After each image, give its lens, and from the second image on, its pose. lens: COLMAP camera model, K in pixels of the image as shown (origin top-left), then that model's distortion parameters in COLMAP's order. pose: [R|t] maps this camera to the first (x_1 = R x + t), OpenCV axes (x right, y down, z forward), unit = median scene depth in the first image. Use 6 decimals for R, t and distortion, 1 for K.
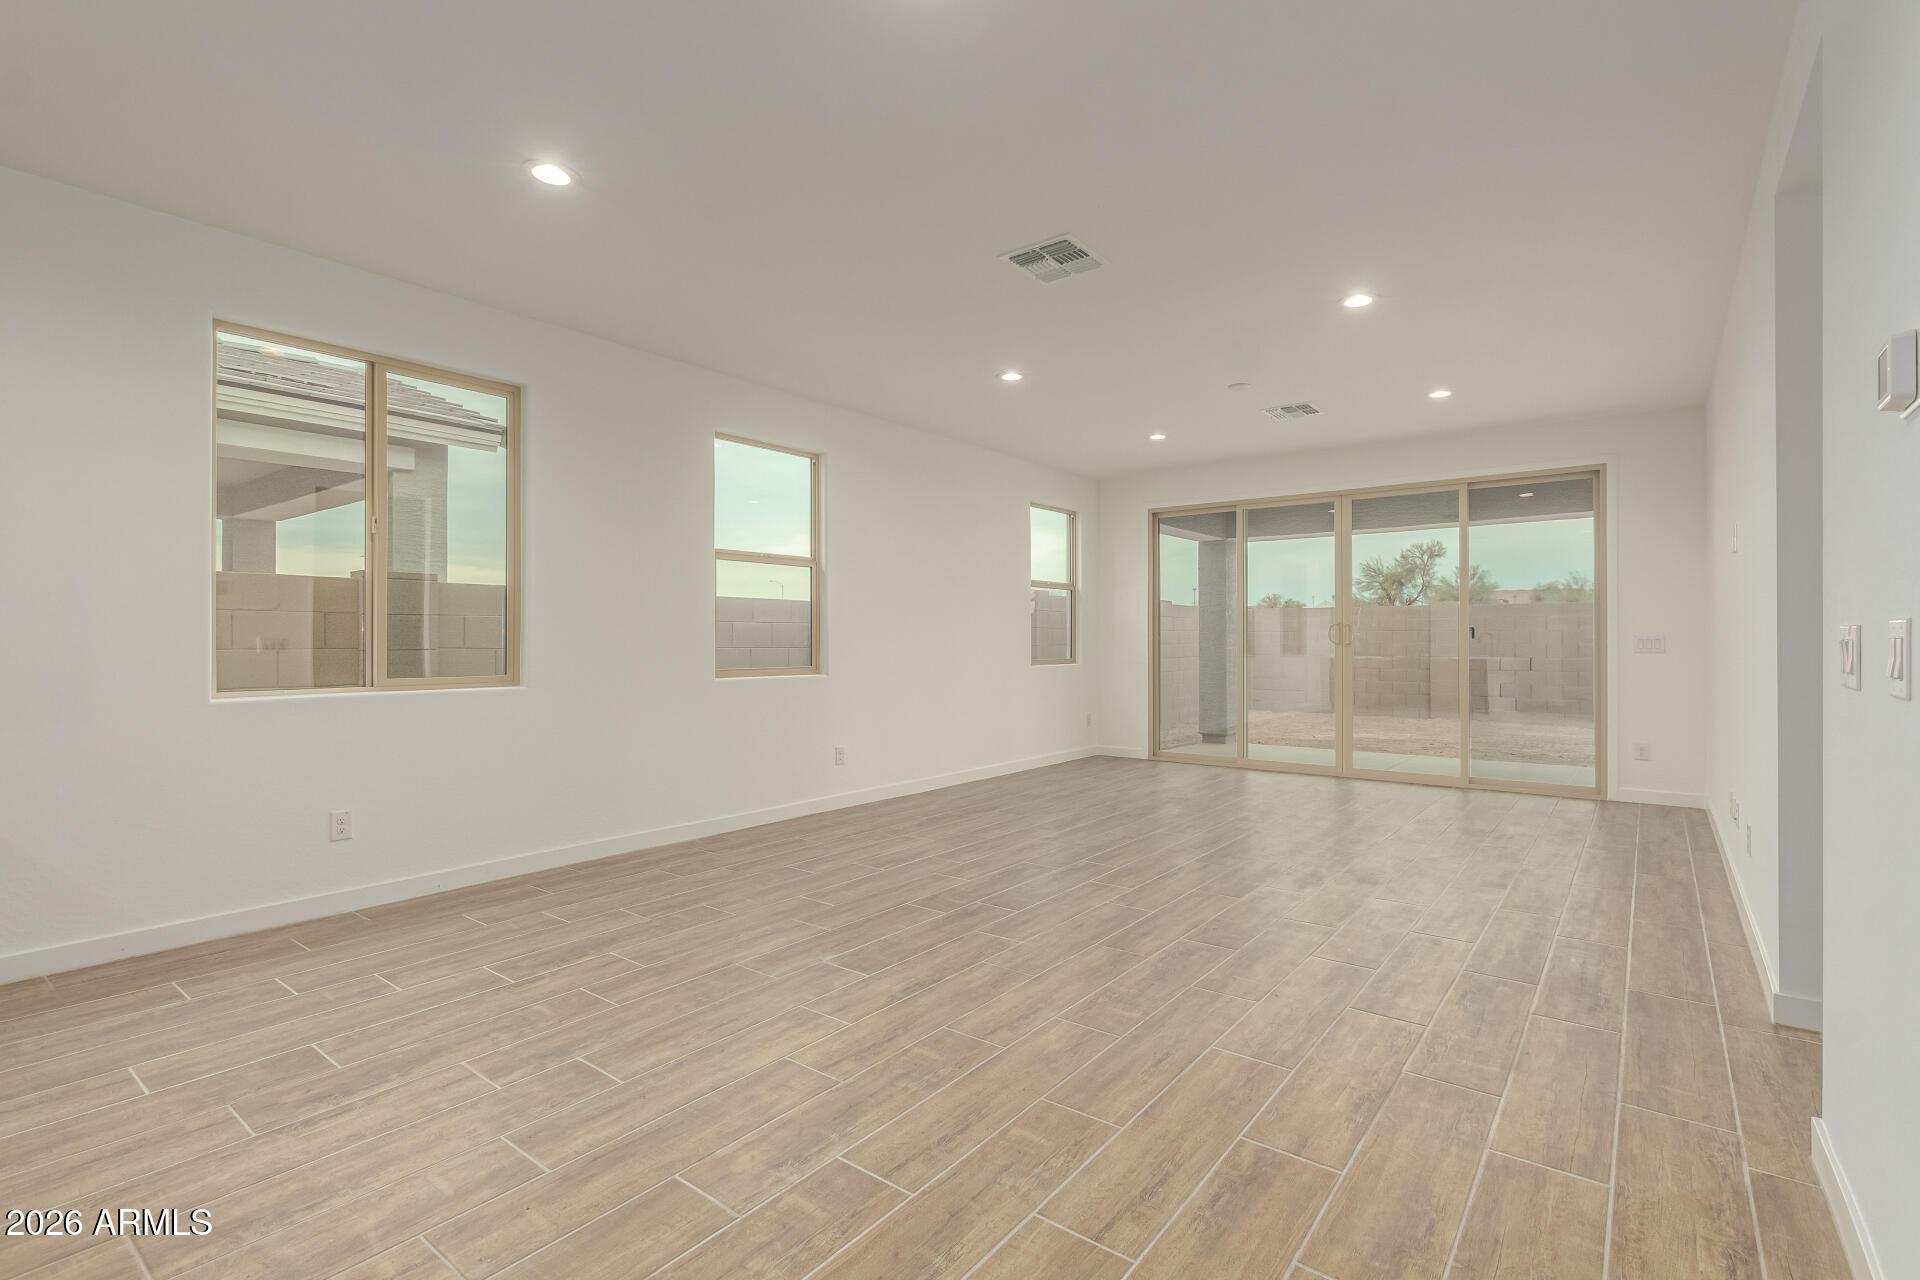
lens RADIAL K [[883.2, 0, 976.7], [0, 883.2, 643.4], [0, 0, 1]] dist [0.007335, -0.001393]
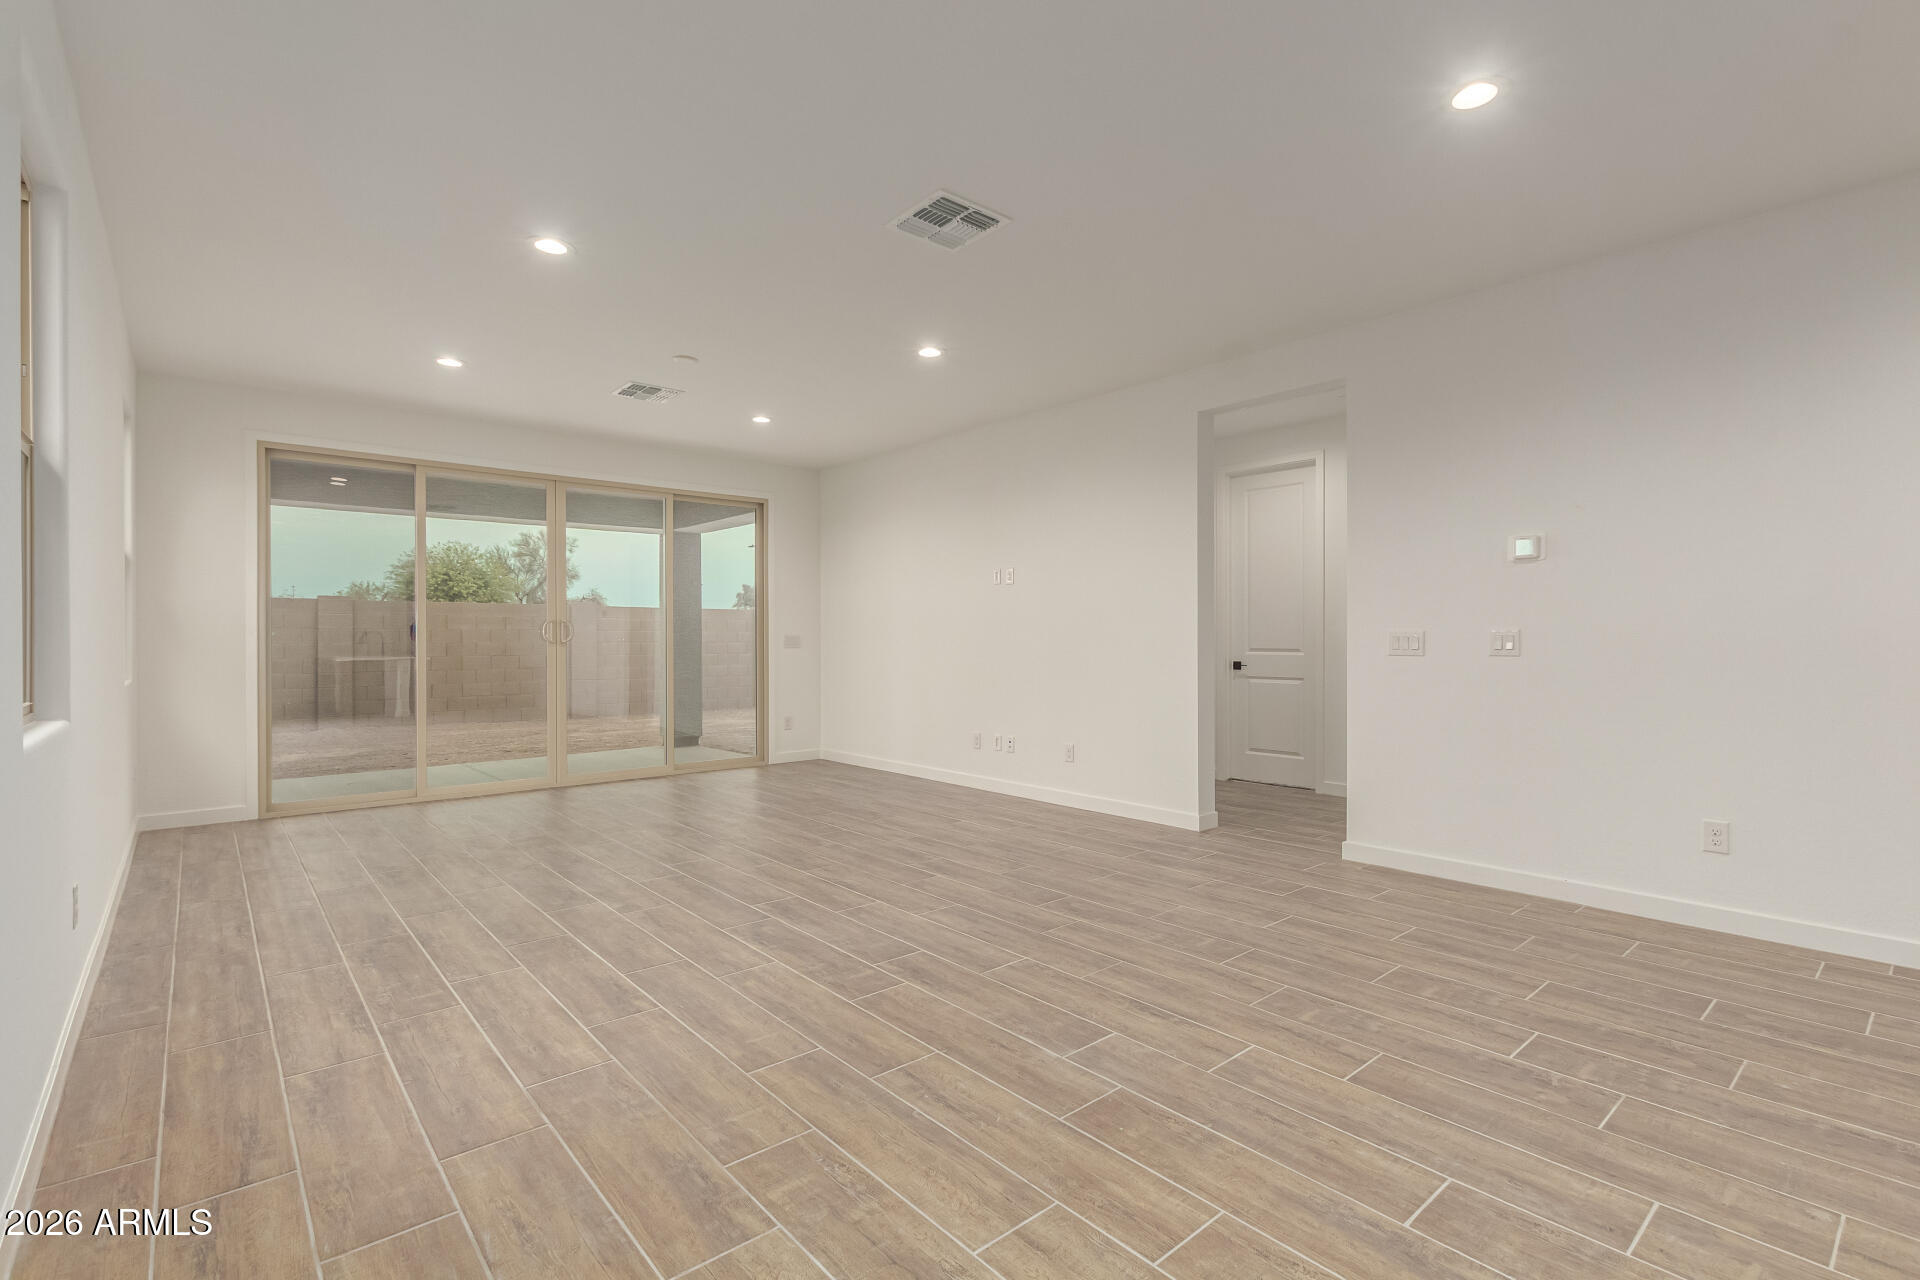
lens RADIAL K [[883.2, 0, 967.0], [0, 883.2, 636.0], [0, 0, 1]] dist [0.007335, -0.001393]
pose [[0.194106, 0.002802, 0.980977, -0.869437], [0.003917, 0.999986, -0.003631, -0.001935], [-0.980973, 0.004547, 0.194092, 0.860783]]
